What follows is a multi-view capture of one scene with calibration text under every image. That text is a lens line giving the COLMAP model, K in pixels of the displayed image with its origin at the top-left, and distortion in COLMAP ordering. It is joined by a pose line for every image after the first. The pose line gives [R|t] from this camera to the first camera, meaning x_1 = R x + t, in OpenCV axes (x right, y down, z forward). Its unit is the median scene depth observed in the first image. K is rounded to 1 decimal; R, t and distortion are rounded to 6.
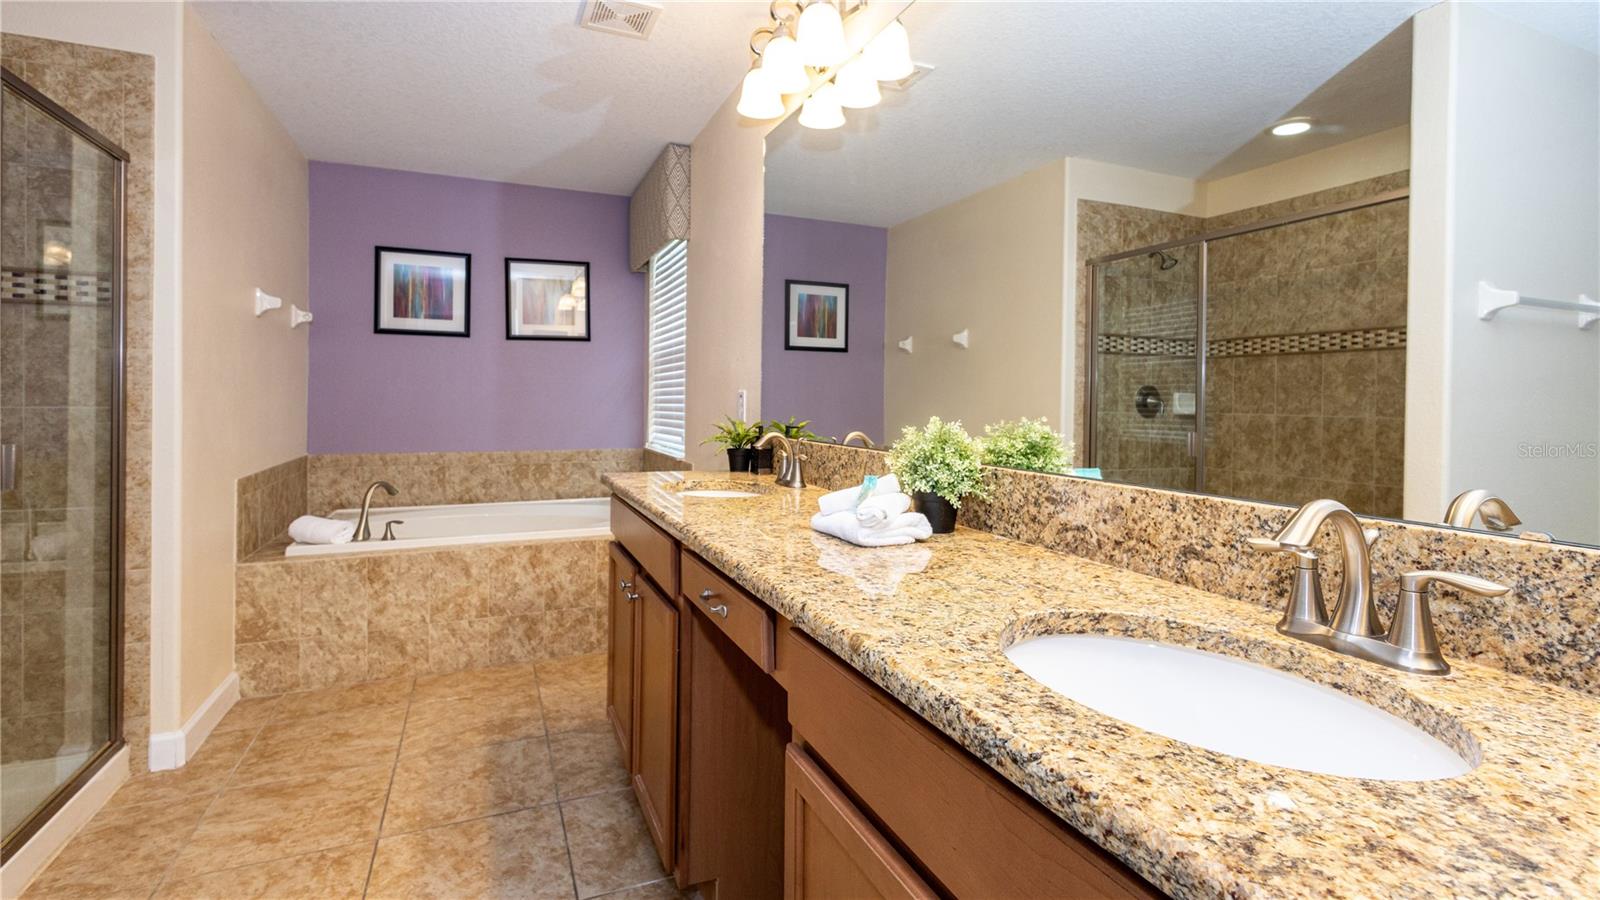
lens RADIAL K [[736.2, 0, 803.1], [0, 736.2, 397.9], [0, 0, 1]] dist [0.007677, -0.001081]
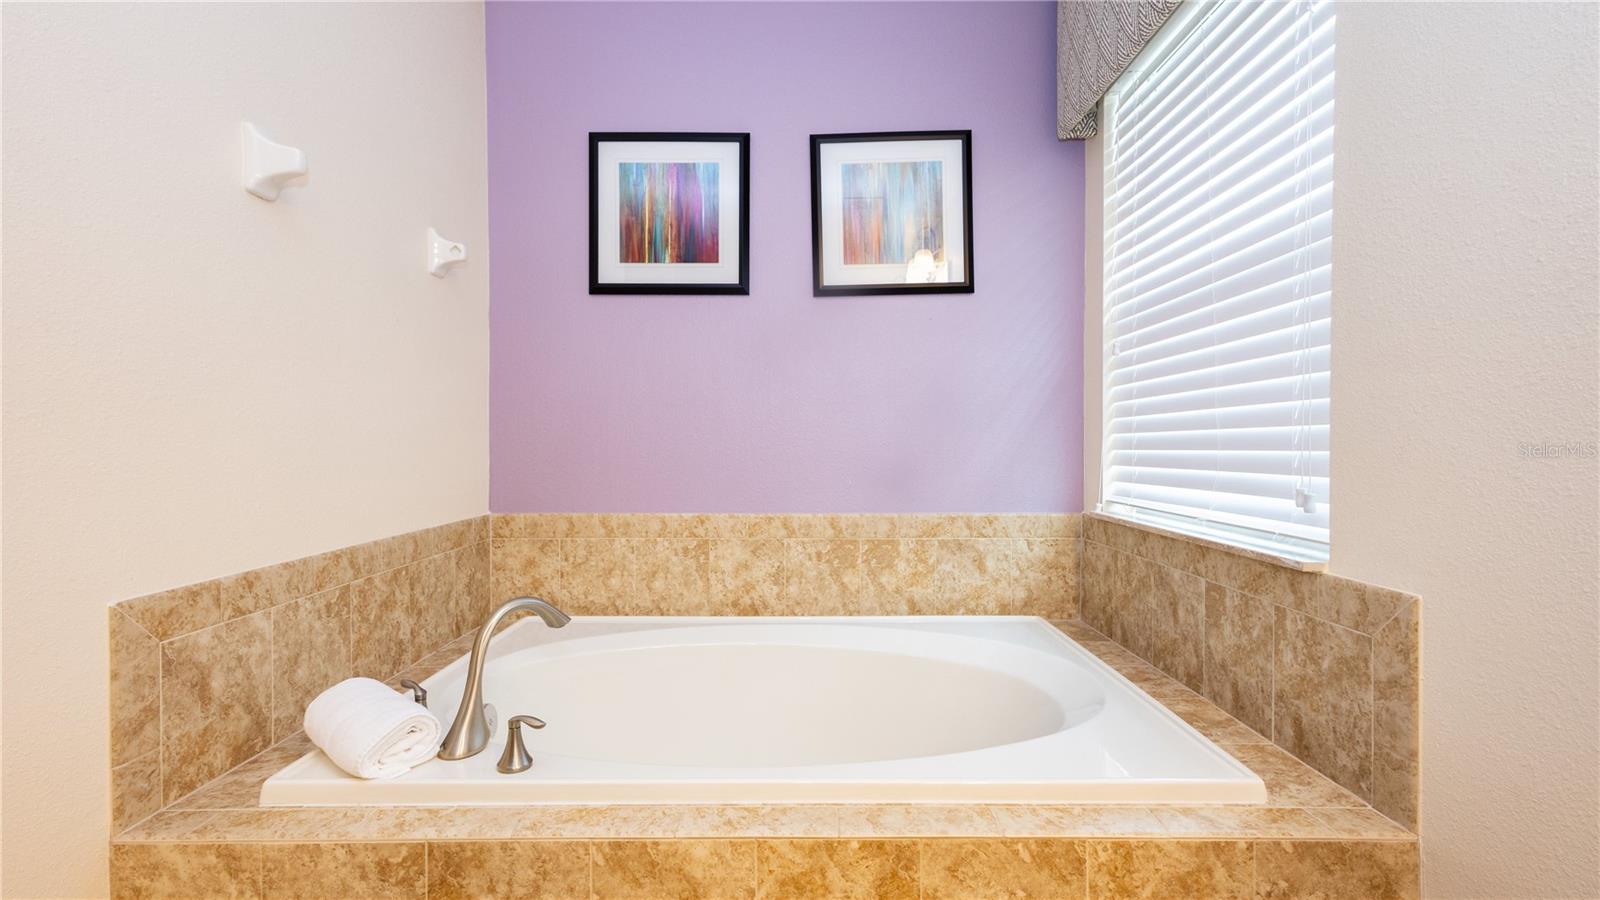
lens RADIAL K [[736.2, 0, 793.4], [0, 736.2, 449.2], [0, 0, 1]] dist [0.007677, -0.001081]
pose [[0.911280, -0.005377, -0.411753, -0.210559], [0.008828, 0.999940, 0.006480, 0.024350], [0.411693, -0.009540, 0.911273, 0.539919]]
